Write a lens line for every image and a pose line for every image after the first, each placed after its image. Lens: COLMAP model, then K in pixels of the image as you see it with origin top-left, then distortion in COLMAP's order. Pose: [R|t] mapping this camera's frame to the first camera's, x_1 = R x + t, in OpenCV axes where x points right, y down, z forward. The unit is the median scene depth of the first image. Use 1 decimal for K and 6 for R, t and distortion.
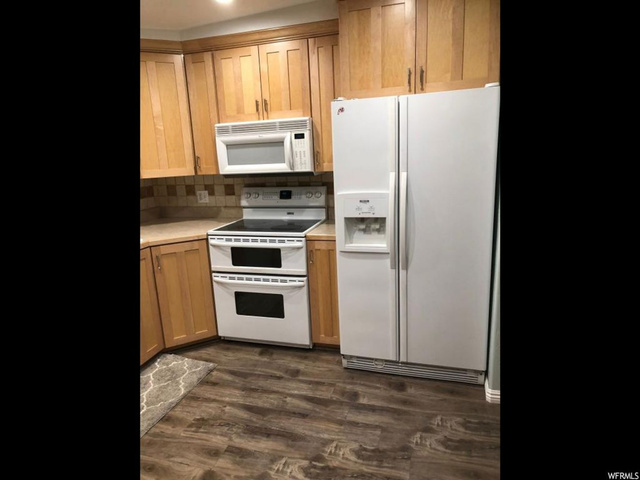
lens RADIAL K [[393.3, 0, 315.3], [0, 393.3, 243.9], [0, 0, 1]] dist [0.016854, -0.002489]
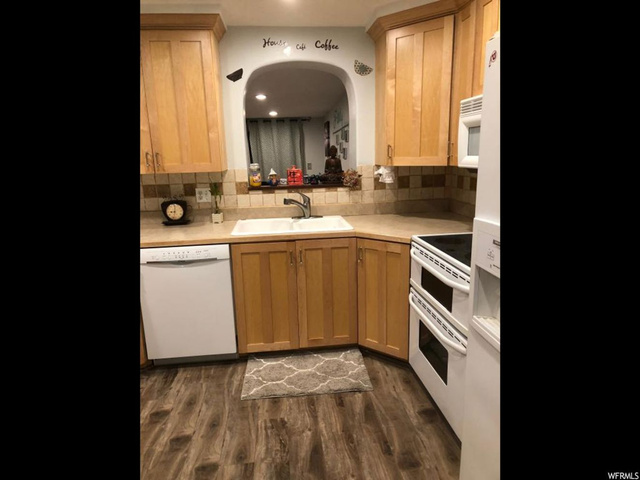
lens RADIAL K [[393.3, 0, 316.9], [0, 393.3, 237.7], [0, 0, 1]] dist [0.016854, -0.002489]
pose [[0.396512, 0.230015, -0.888747, 0.379870], [-0.201364, 0.966318, 0.160253, -0.120799], [0.895674, 0.115420, 0.429473, 0.482125]]
